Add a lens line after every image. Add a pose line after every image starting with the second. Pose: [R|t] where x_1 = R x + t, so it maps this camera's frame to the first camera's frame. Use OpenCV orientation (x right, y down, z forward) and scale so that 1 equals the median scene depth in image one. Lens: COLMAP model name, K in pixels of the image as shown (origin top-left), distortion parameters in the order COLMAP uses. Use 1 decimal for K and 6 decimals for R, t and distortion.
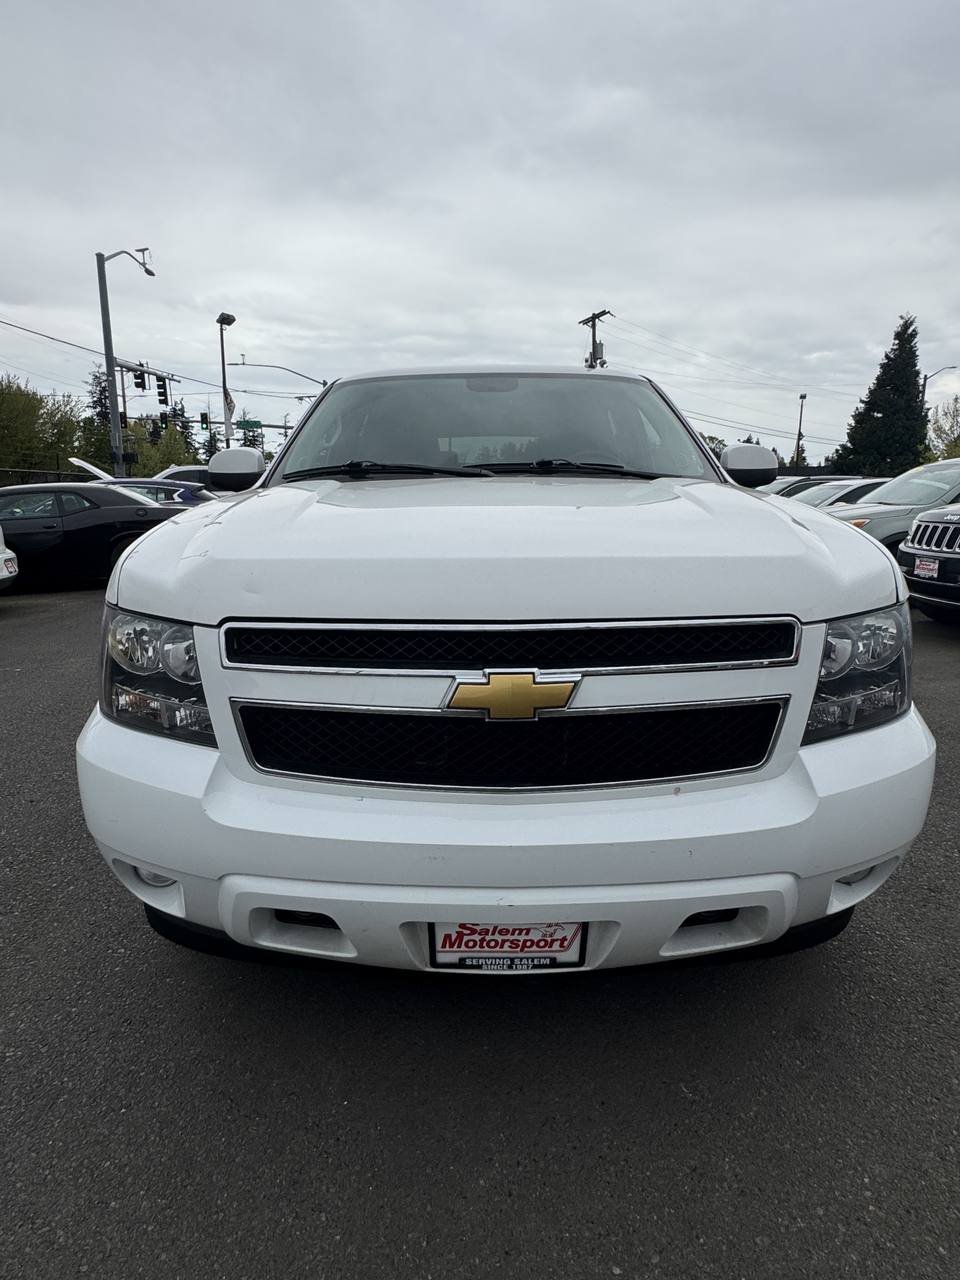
lens RADIAL K [[707.3, 0, 480.0], [0, 707.3, 640.0], [0, 0, 1]] dist [-0.002730, -0.000312]
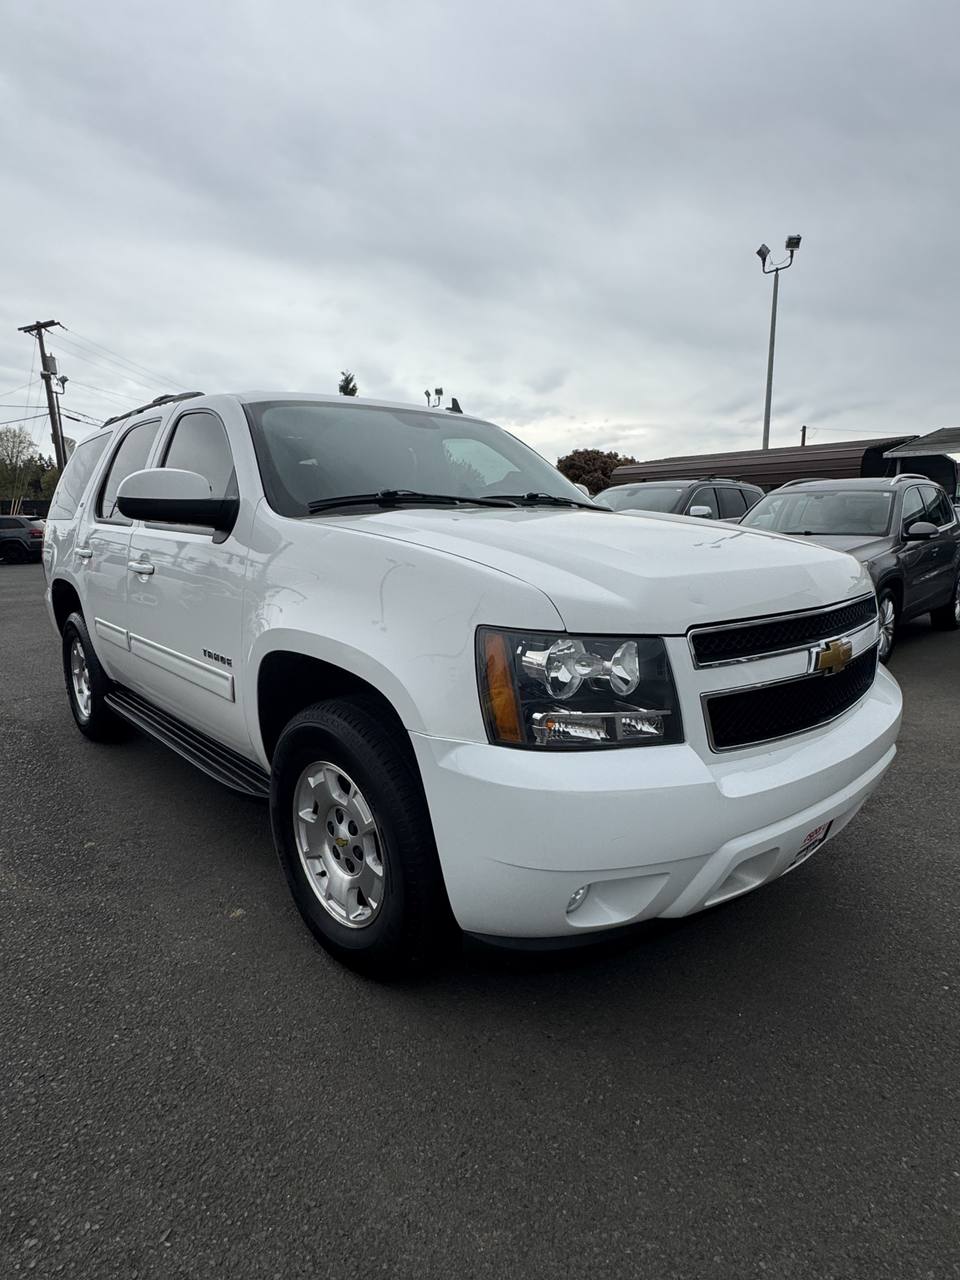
lens RADIAL K [[707.3, 0, 480.0], [0, 707.3, 640.0], [0, 0, 1]] dist [-0.002730, -0.000312]
pose [[0.738717, -0.113206, 0.664441, -0.768238], [0.141161, 0.989917, 0.011719, -0.039728], [-0.659068, 0.085136, 0.747249, 0.198920]]
